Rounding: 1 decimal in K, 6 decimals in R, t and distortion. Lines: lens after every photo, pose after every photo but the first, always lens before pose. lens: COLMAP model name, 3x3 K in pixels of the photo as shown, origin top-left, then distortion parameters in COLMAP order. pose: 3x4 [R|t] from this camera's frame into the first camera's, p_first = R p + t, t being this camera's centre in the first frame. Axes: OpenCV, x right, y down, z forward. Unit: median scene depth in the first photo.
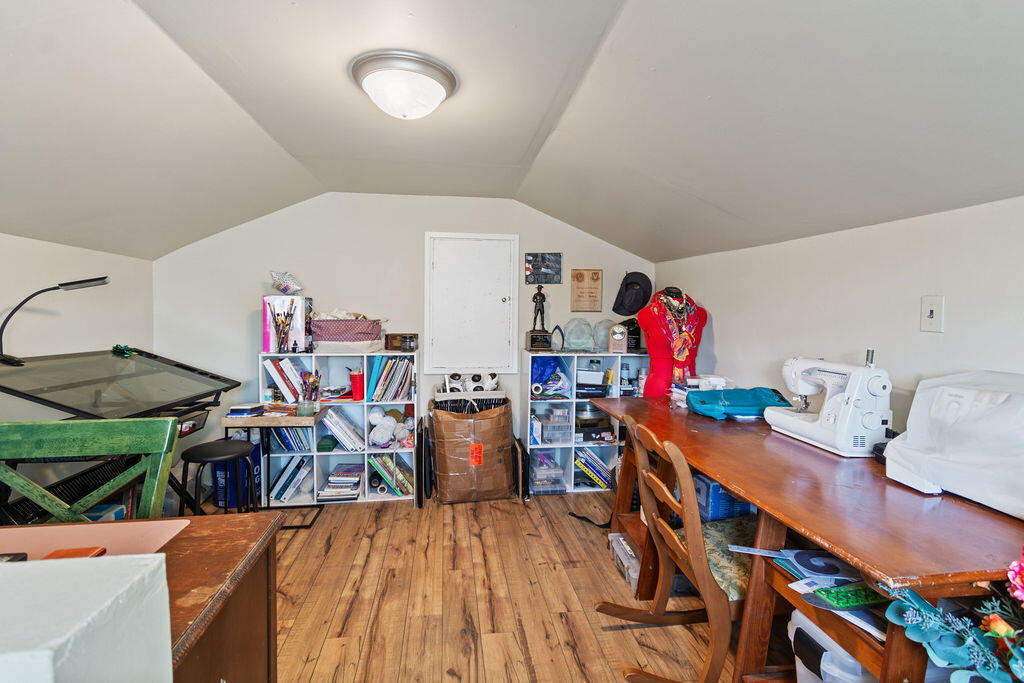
lens RADIAL K [[476.7, 0, 490.0], [0, 476.7, 310.5], [0, 0, 1]] dist [0.001227, -0.000480]
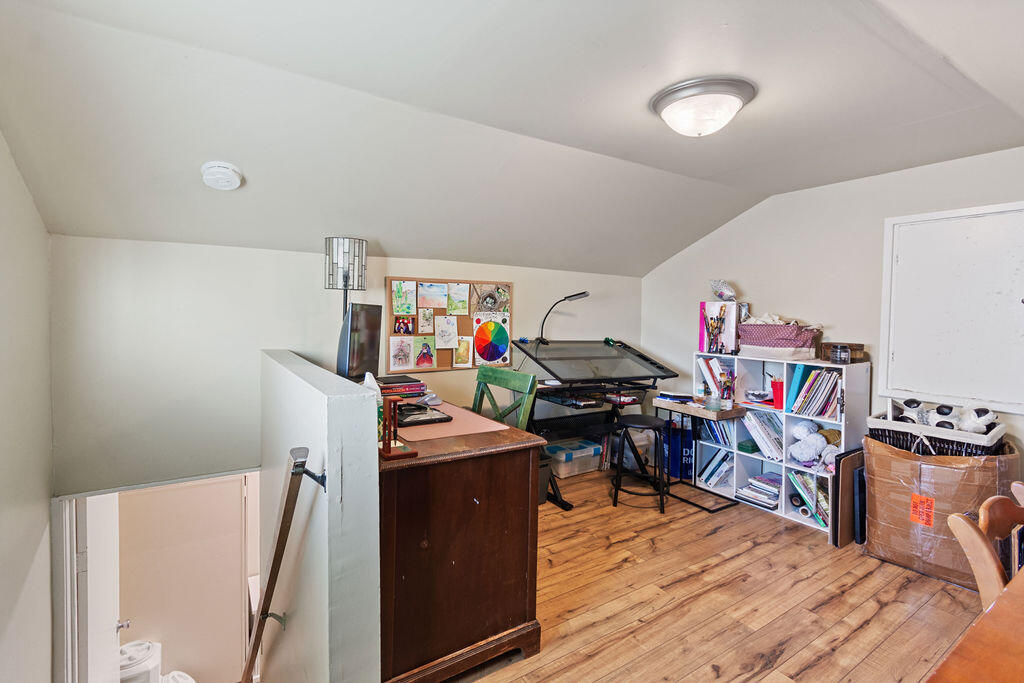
lens RADIAL K [[476.7, 0, 490.0], [0, 476.7, 310.5], [0, 0, 1]] dist [0.001227, -0.000480]
pose [[0.396201, -0.003051, -0.918159, 0.383106], [-0.012616, 0.999882, -0.008766, 0.006162], [0.918077, 0.015057, 0.396116, 0.082072]]
